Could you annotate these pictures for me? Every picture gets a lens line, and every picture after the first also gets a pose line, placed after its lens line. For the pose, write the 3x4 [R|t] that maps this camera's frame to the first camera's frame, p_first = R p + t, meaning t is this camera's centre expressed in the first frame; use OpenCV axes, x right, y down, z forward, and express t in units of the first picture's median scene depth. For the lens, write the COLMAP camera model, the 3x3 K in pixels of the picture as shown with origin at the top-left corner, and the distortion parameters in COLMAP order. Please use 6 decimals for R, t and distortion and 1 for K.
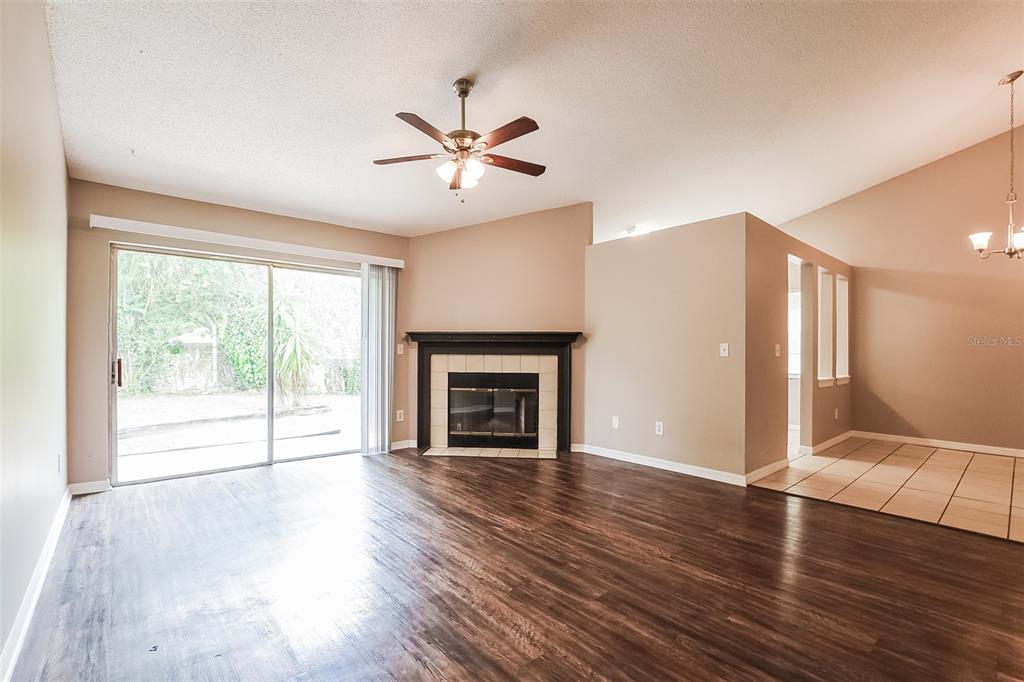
lens RADIAL K [[450.7, 0, 506.8], [0, 450.7, 347.0], [0, 0, 1]] dist [-0.016108, 0.000861]
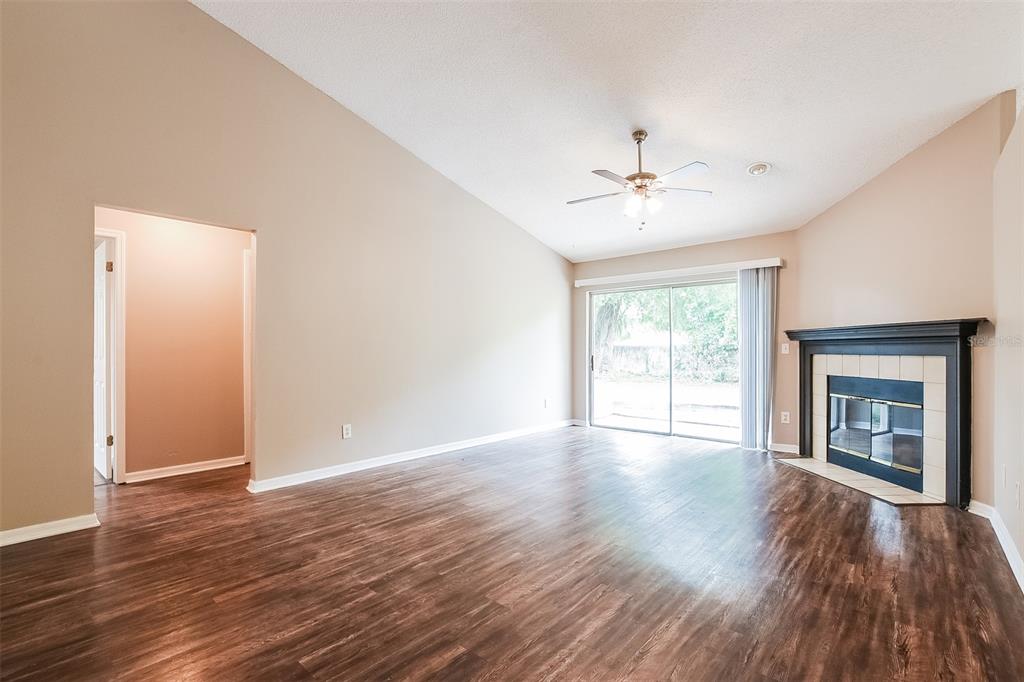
lens RADIAL K [[450.7, 0, 504.0], [0, 450.7, 346.0], [0, 0, 1]] dist [-0.016108, 0.000861]
pose [[0.140287, -0.016044, -0.989981, 0.642457], [0.013321, 0.999809, -0.014316, 0.004672], [0.990021, -0.011179, 0.140474, 0.275175]]
